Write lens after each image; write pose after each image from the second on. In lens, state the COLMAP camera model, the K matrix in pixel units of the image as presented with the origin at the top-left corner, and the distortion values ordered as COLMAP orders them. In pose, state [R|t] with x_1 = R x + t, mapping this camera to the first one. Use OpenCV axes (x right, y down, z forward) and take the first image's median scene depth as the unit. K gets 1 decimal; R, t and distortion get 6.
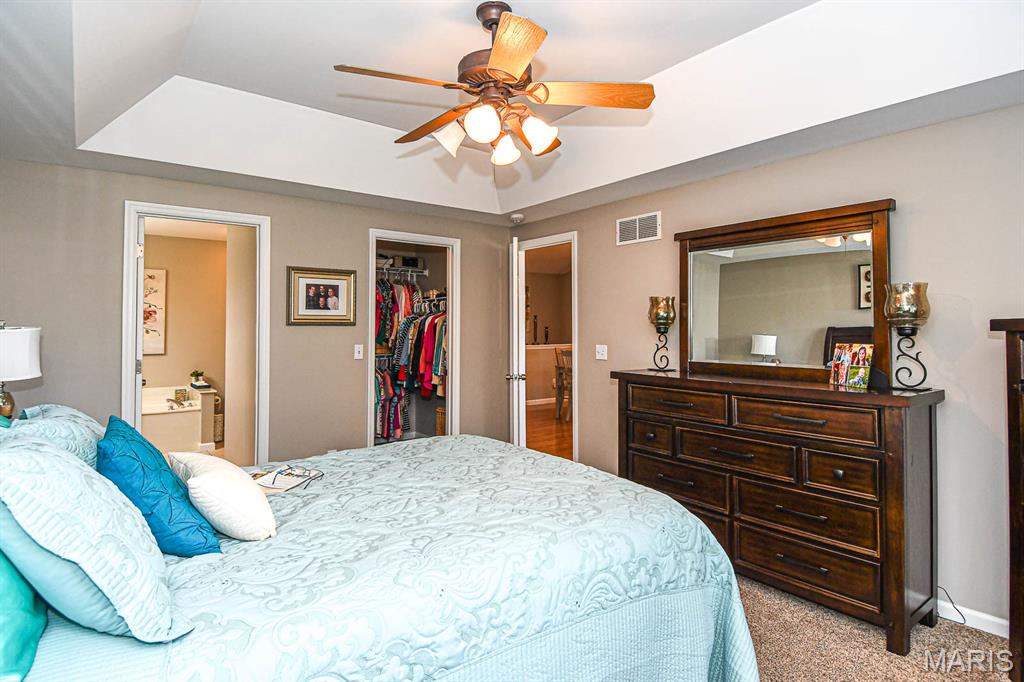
lens RADIAL K [[550.7, 0, 506.6], [0, 550.7, 306.3], [0, 0, 1]] dist [0.018440, -0.028861]
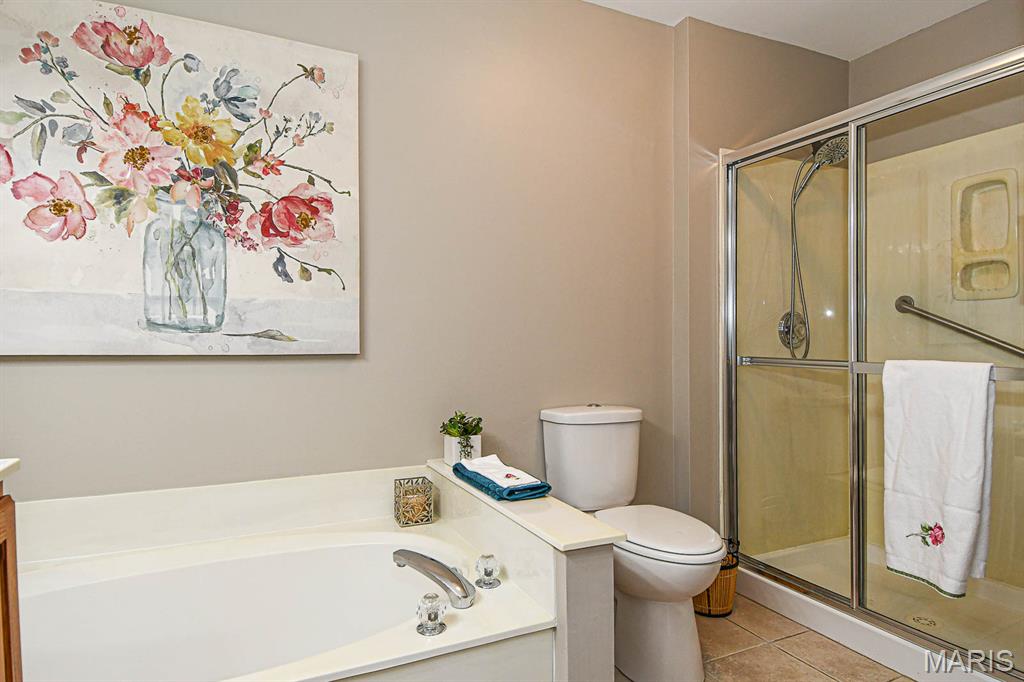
lens RADIAL K [[580.9, 0, 526.8], [0, 580.9, 343.3], [0, 0, 1]] dist [0.022036, -0.032794]
pose [[0.981931, 0.003063, -0.189215, -0.800863], [0.005813, 0.998909, 0.046341, 0.111322], [0.189150, -0.046603, 0.980842, 1.208467]]
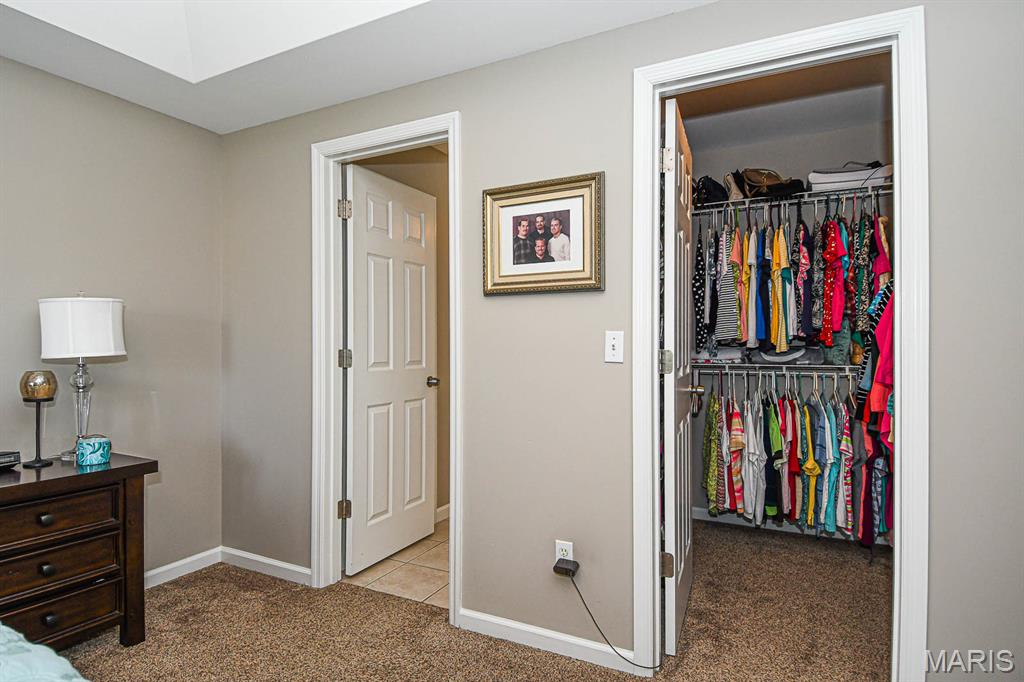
lens RADIAL K [[550.7, 0, 506.8], [0, 550.7, 340.4], [0, 0, 1]] dist [0.018440, -0.028861]
pose [[0.441408, -0.001694, -0.897305, 0.111922], [0.028562, 0.999518, 0.012164, 0.070406], [0.896852, -0.030999, 0.441244, 0.729882]]
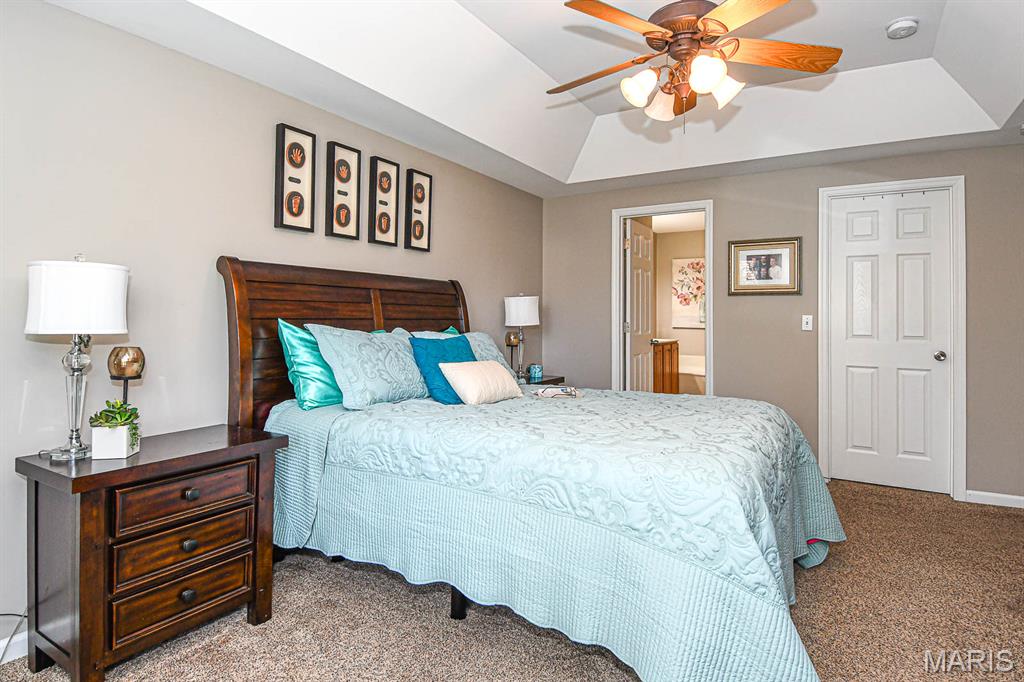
lens RADIAL K [[550.7, 0, 499.1], [0, 550.7, 307.5], [0, 0, 1]] dist [0.018440, -0.028861]
pose [[0.371666, -0.005772, -0.928348, 0.418989], [0.022930, 0.999733, 0.002964, 0.042384], [0.928083, -0.022389, 0.371699, 0.168626]]
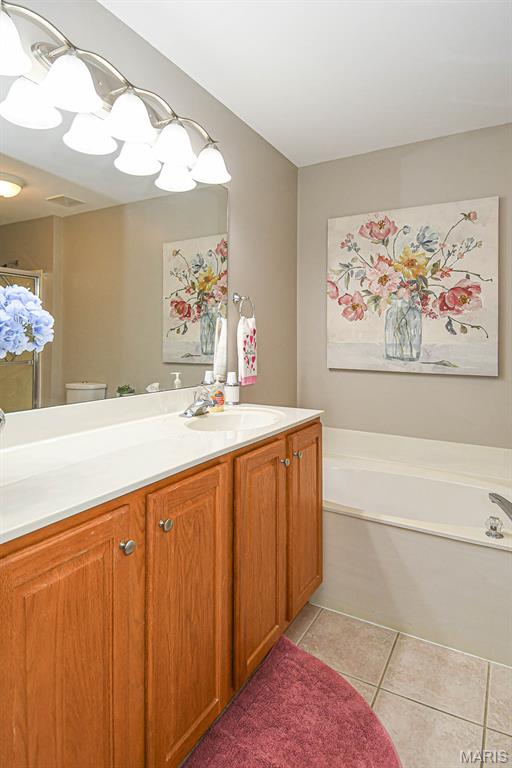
lens RADIAL K [[435.7, 0, 254.7], [0, 435.7, 339.8], [0, 0, 1]] dist [0.022036, -0.032794]
pose [[0.392746, 0.004468, -0.919636, -0.605077], [0.024327, 0.999588, 0.015246, 0.073382], [0.919325, -0.028360, 0.392475, 1.116357]]
